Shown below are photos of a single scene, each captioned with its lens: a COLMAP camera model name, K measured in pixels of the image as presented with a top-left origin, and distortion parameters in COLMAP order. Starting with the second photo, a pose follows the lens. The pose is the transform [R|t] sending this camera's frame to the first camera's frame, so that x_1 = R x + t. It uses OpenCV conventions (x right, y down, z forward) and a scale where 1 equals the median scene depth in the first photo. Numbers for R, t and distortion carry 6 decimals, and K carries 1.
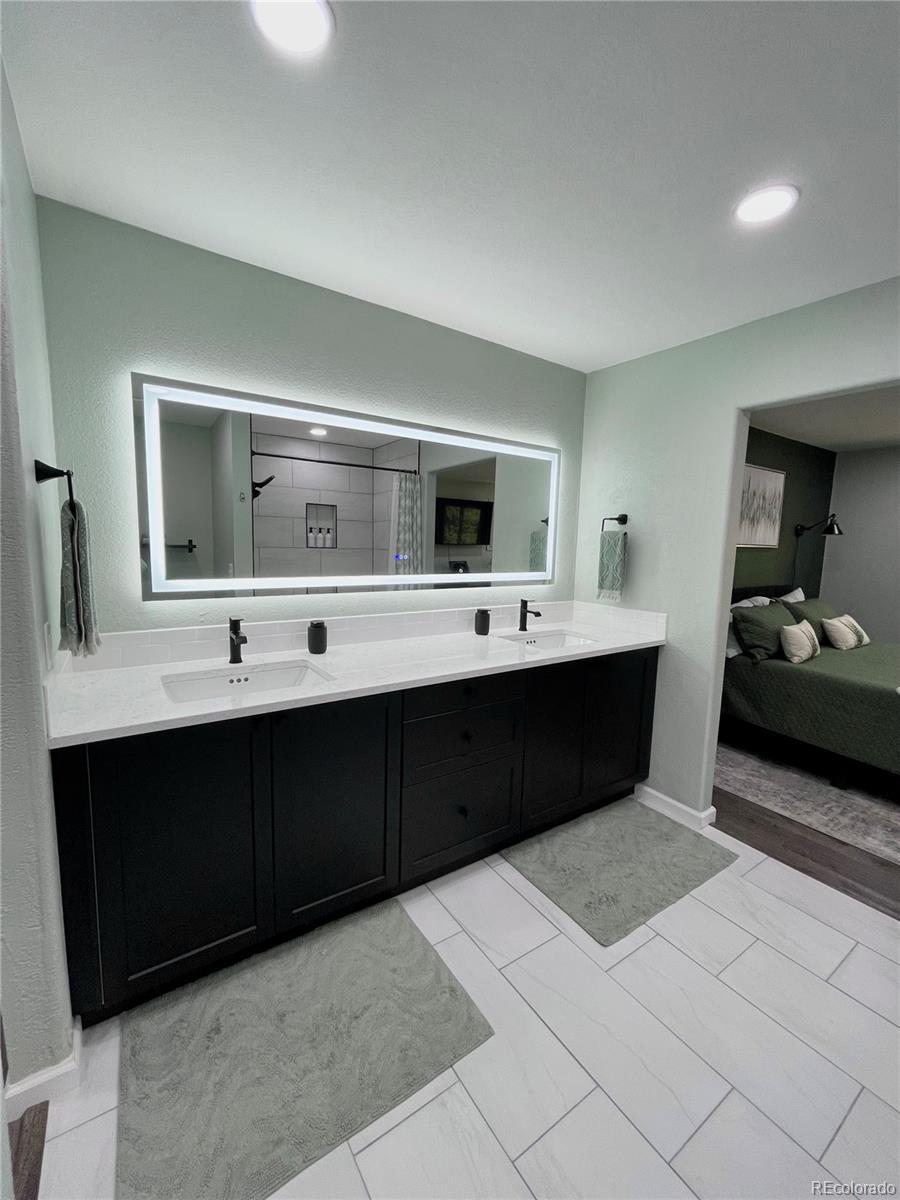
lens RADIAL K [[488.5, 0, 450.0], [0, 488.5, 600.0], [0, 0, 1]] dist [-0.001575, 0.001079]
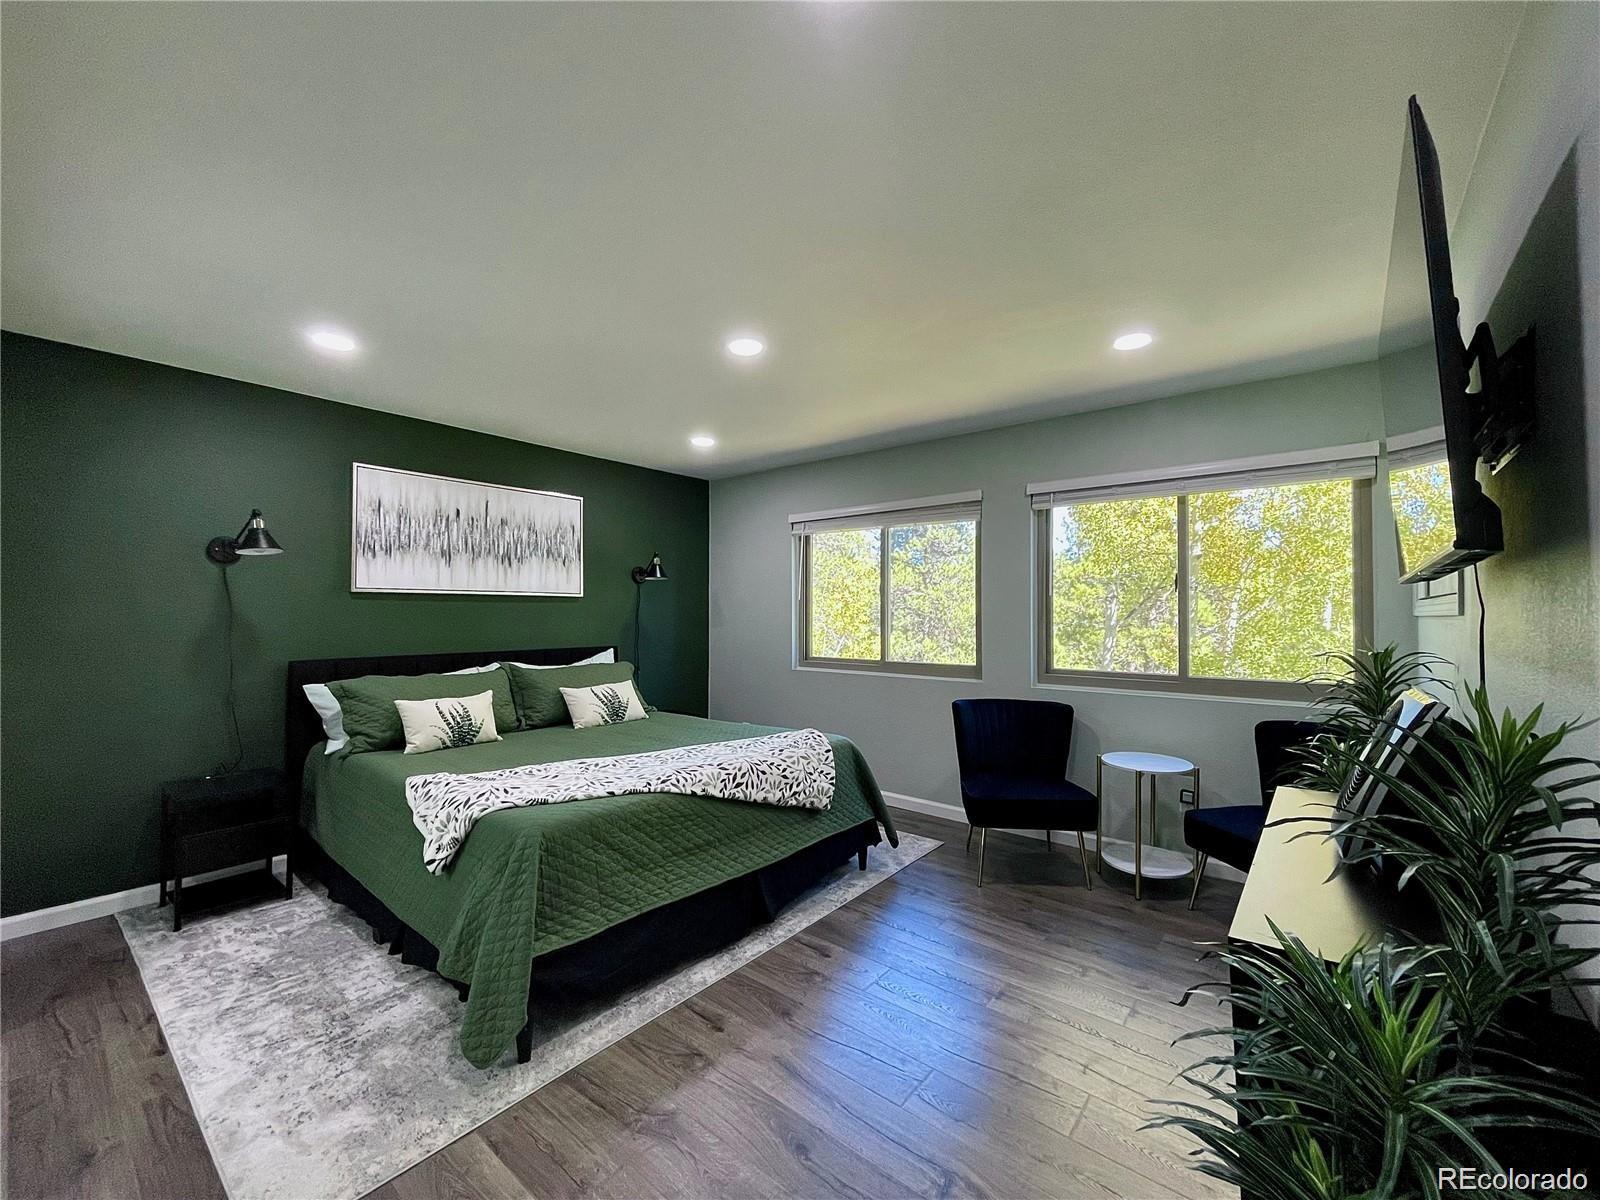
lens RADIAL K [[651.4, 0, 801.1], [0, 651.4, 605.4], [0, 0, 1]] dist [-0.001575, 0.001079]
pose [[0.958765, -0.017638, 0.283652, 1.159644], [0.055783, 0.990337, -0.126970, 0.082888], [-0.278671, 0.137557, 0.950484, -0.055355]]
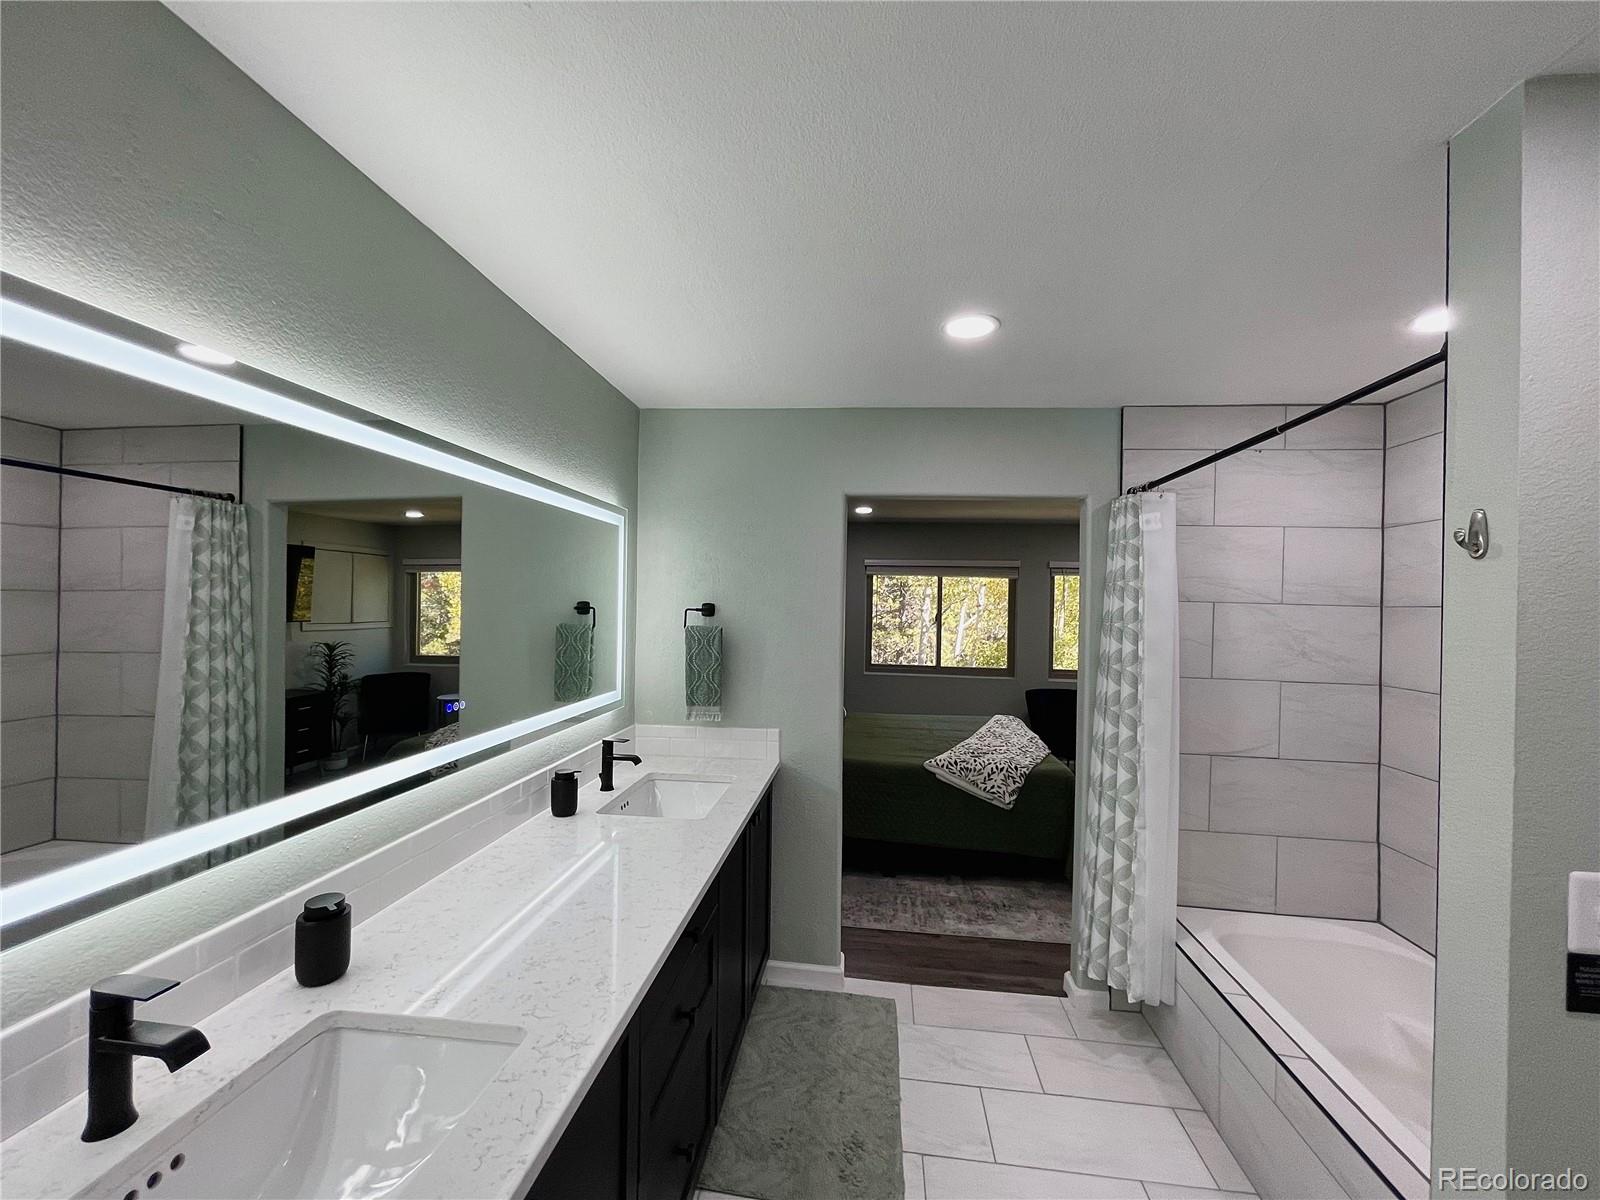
lens RADIAL K [[651.4, 0, 801.1], [0, 651.4, 605.4], [0, 0, 1]] dist [-0.001575, 0.001079]
pose [[0.656392, -0.014188, 0.754287, -0.312184], [0.090818, 0.994038, -0.060333, -0.098186], [-0.748934, 0.108105, 0.653767, 0.233608]]
